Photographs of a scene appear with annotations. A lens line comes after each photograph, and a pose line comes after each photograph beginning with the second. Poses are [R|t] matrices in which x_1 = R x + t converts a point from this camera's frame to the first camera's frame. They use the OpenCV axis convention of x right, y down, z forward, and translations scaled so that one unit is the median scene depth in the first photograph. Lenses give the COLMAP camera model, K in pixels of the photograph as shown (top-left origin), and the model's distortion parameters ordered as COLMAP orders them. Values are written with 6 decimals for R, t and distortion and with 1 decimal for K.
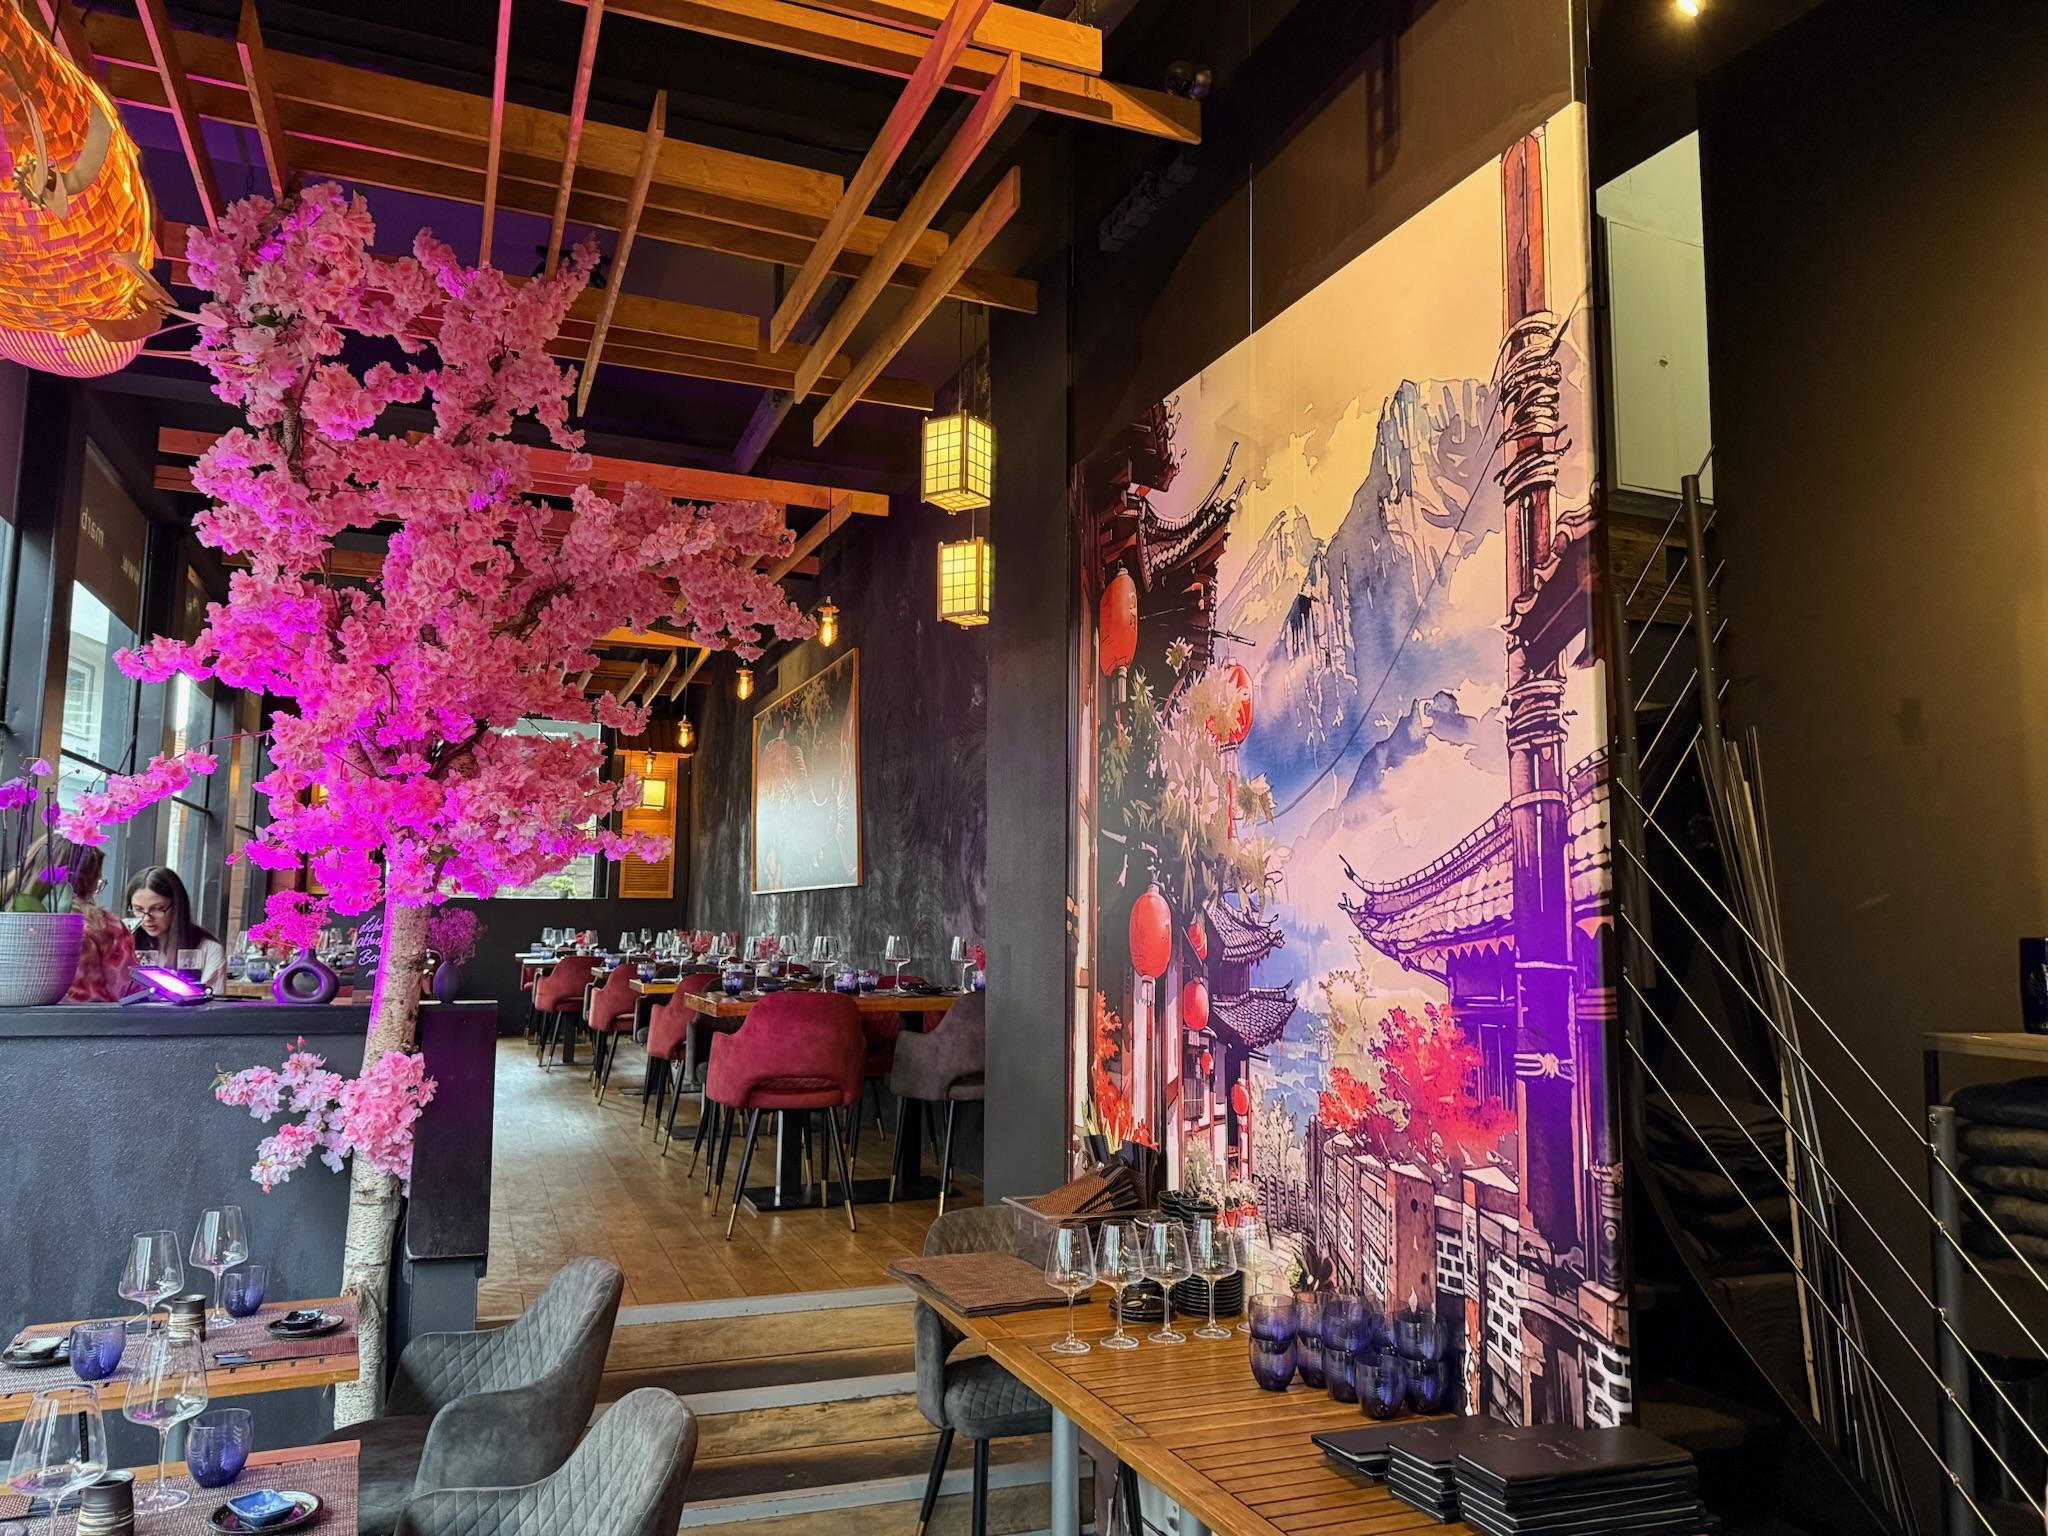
lens RADIAL K [[1435.7, 0, 1024.0], [0, 1435.7, 768.0], [0, 0, 1]] dist [0.044502, -0.054660]
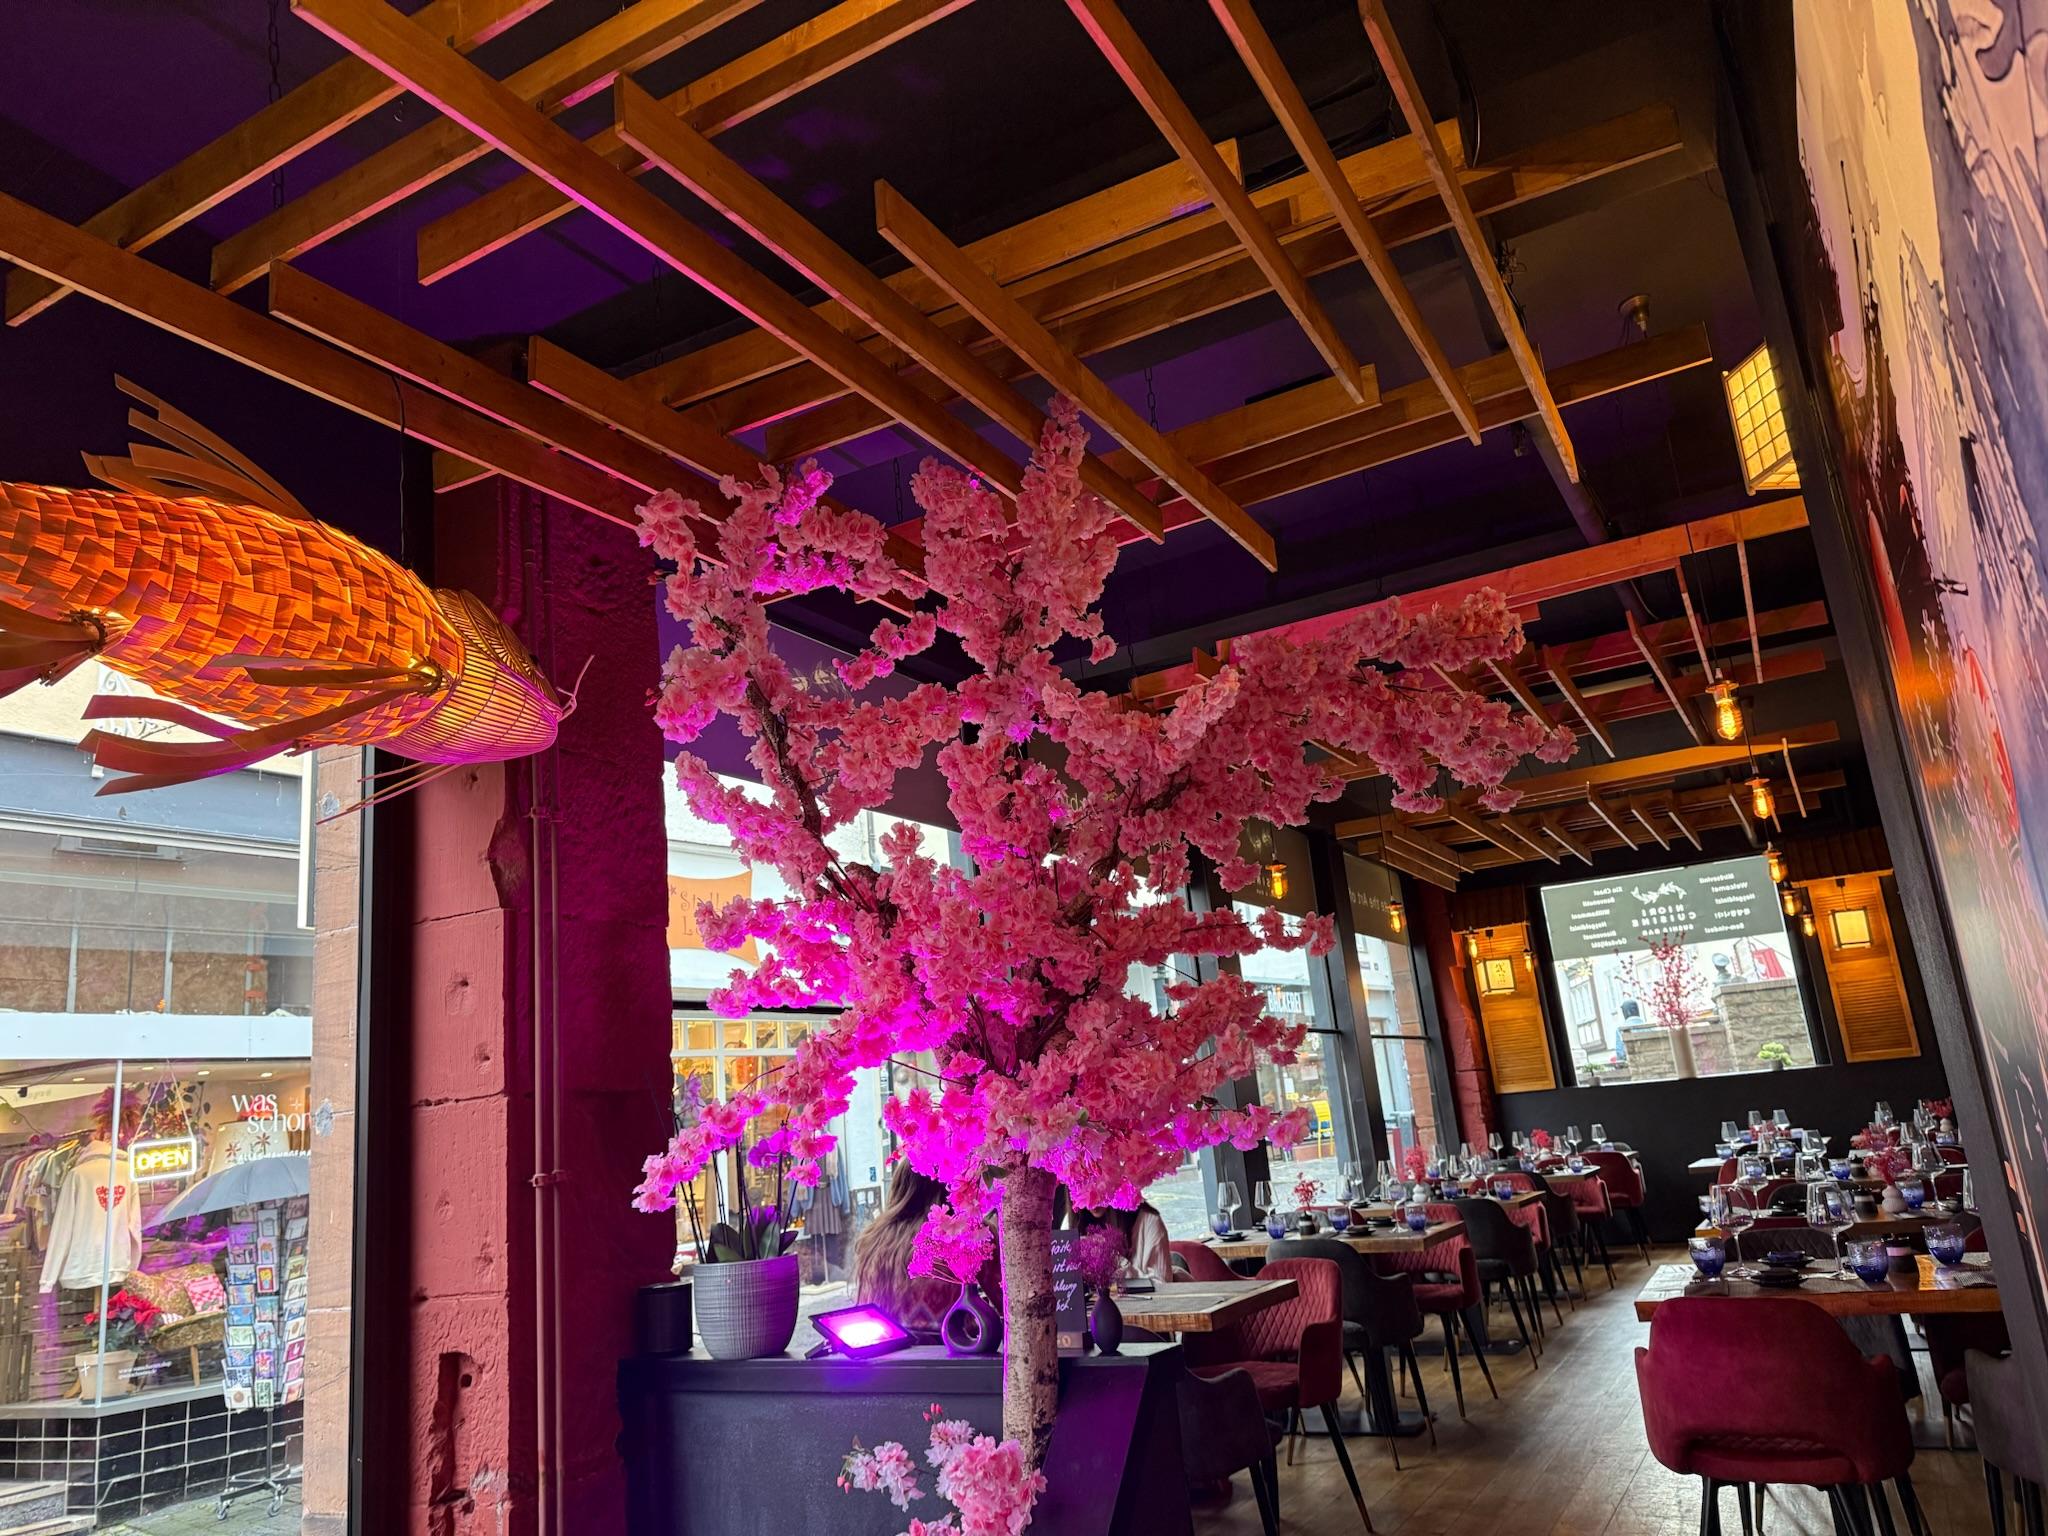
lens RADIAL K [[1435.7, 0, 1024.0], [0, 1435.7, 768.0], [0, 0, 1]] dist [0.044502, -0.054660]
pose [[0.627696, -0.258145, -0.734411, 0.277559], [0.181016, 0.965958, -0.184820, -0.010307], [0.757120, -0.016929, 0.653056, 0.528475]]
